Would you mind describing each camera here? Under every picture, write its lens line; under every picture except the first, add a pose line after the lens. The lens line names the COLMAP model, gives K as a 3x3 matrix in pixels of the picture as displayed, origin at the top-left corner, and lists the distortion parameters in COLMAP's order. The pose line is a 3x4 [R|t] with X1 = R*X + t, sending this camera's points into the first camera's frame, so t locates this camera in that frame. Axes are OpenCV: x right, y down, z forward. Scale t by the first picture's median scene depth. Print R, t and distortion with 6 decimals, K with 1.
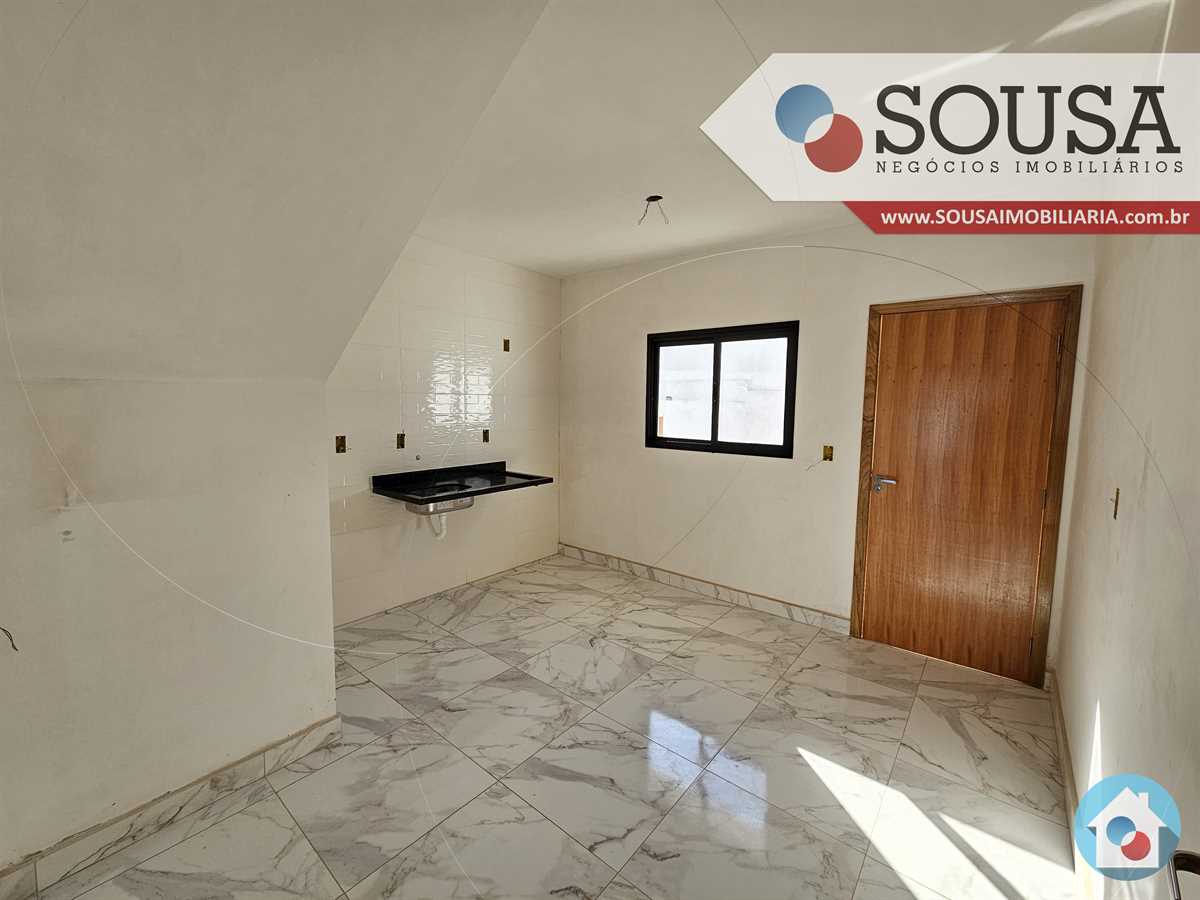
lens RADIAL K [[480.6, 0, 595.1], [0, 480.6, 455.1], [0, 0, 1]] dist [0.001586, 0.000345]
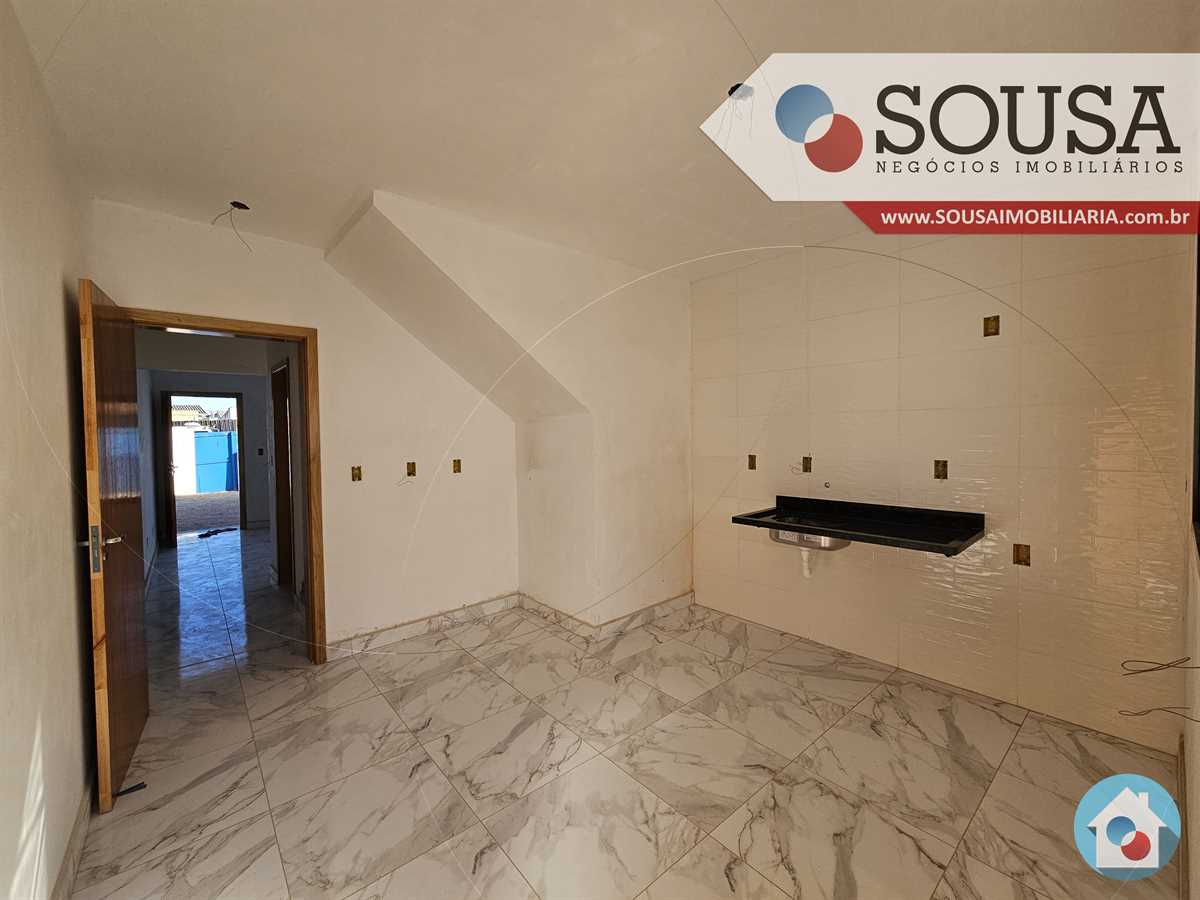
lens RADIAL K [[490.8, 0, 600.0], [0, 490.8, 450.0], [0, 0, 1]] dist [0.001981, 0.000264]
pose [[-0.164227, 0.022744, -0.986160, 0.783721], [-0.094514, 0.994772, 0.038682, -0.071388], [0.981884, 0.099559, -0.161219, 0.939122]]
